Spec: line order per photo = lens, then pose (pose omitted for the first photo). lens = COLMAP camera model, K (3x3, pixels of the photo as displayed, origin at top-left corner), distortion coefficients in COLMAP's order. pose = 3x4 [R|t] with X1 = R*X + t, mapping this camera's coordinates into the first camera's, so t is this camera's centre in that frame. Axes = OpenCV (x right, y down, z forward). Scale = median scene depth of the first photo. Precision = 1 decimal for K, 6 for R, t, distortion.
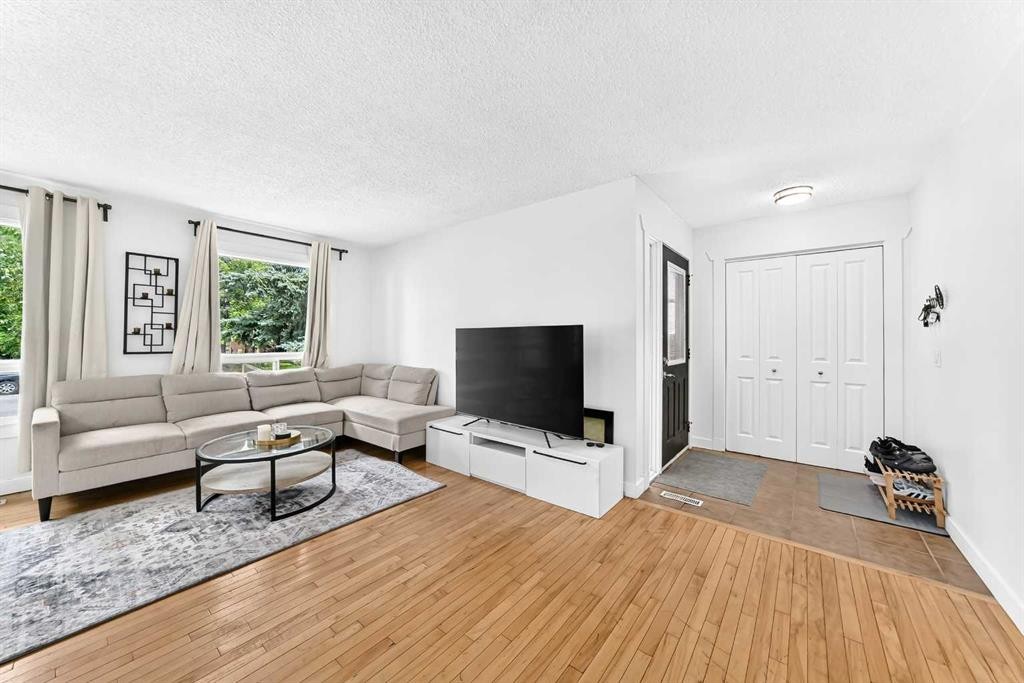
lens RADIAL K [[367.6, 0, 511.9], [0, 367.6, 336.3], [0, 0, 1]] dist [-0.026498, 0.006851]
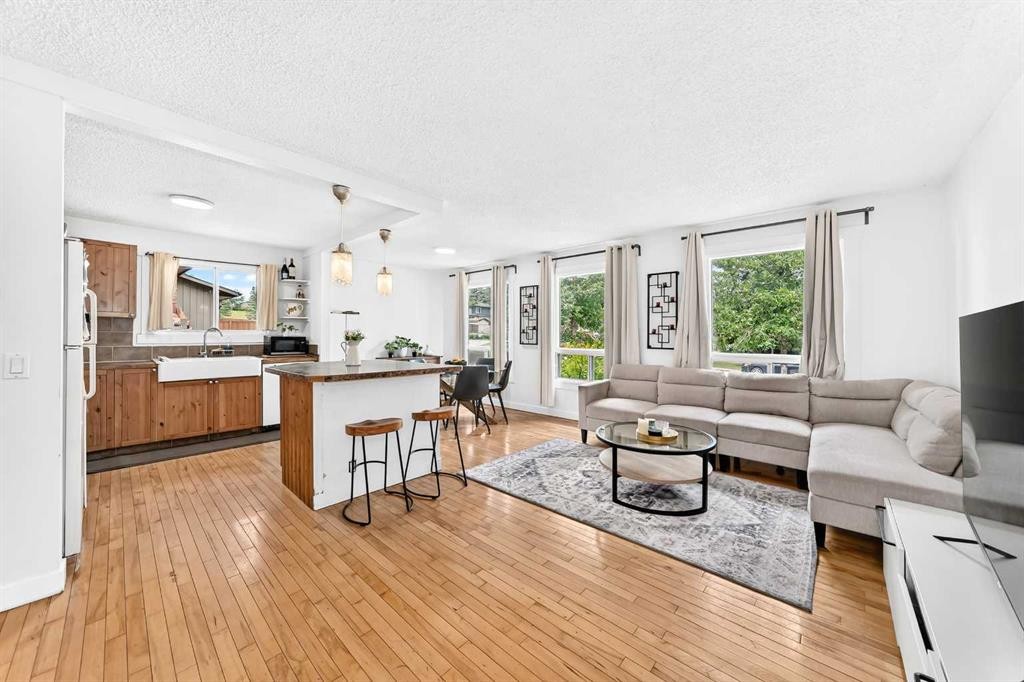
lens RADIAL K [[367.6, 0, 511.9], [0, 367.6, 335.8], [0, 0, 1]] dist [-0.026498, 0.006851]
pose [[-0.050633, -0.000923, -0.998717, 0.387334], [0.000502, 0.999999, -0.000950, 0.002457], [0.998717, -0.000550, -0.050632, 0.609766]]
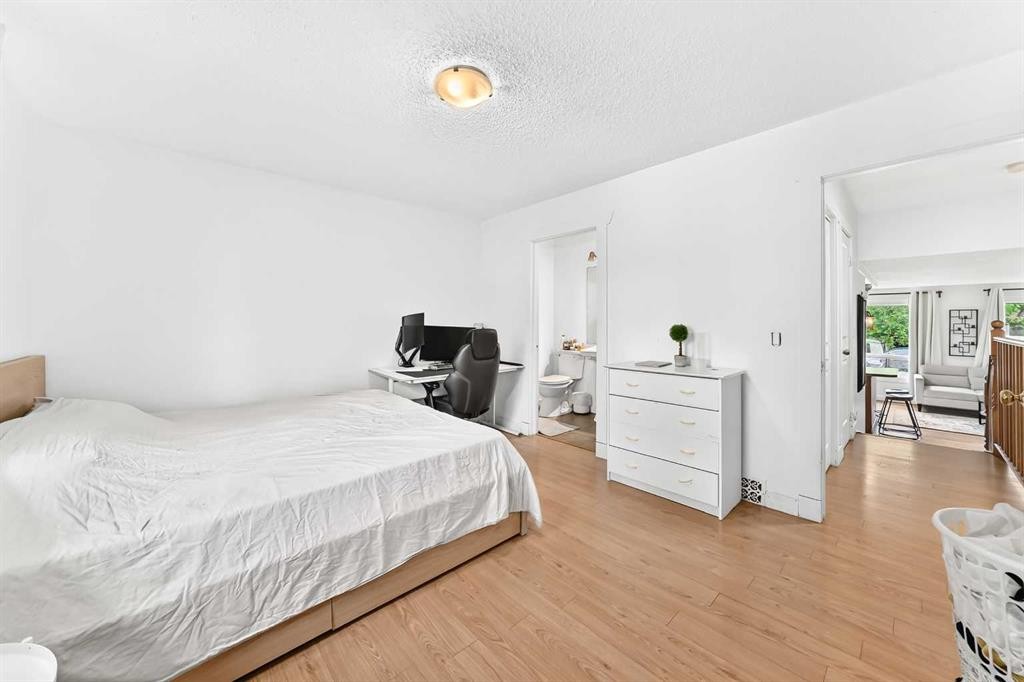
lens RADIAL K [[377.1, 0, 511.5], [0, 377.1, 320.0], [0, 0, 1]] dist [0.000305, 0.000070]
pose [[-0.126257, -0.008255, -0.991963, 1.743320], [0.000594, 0.999965, -0.008397, -0.168636], [0.991997, -0.001649, -0.126248, -1.533973]]
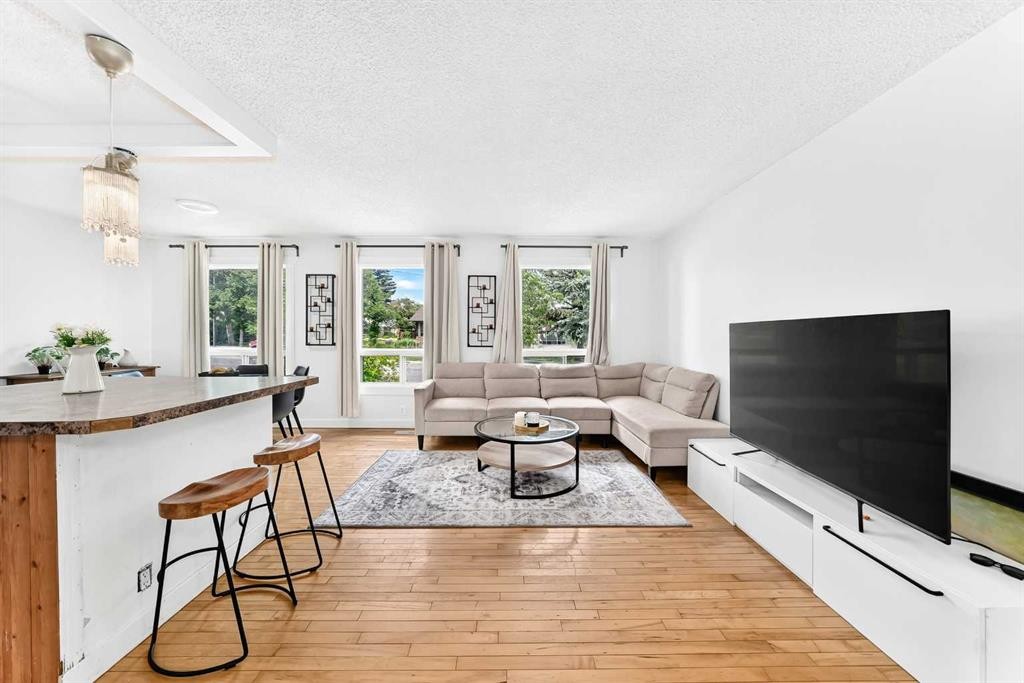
lens RADIAL K [[367.6, 0, 511.9], [0, 367.6, 336.3], [0, 0, 1]] dist [-0.026498, 0.006851]
pose [[0.636738, 0.001838, -0.771078, 0.177379], [0.003416, 0.999981, 0.005204, 0.000598], [0.771073, -0.005948, 0.636719, 0.226465]]
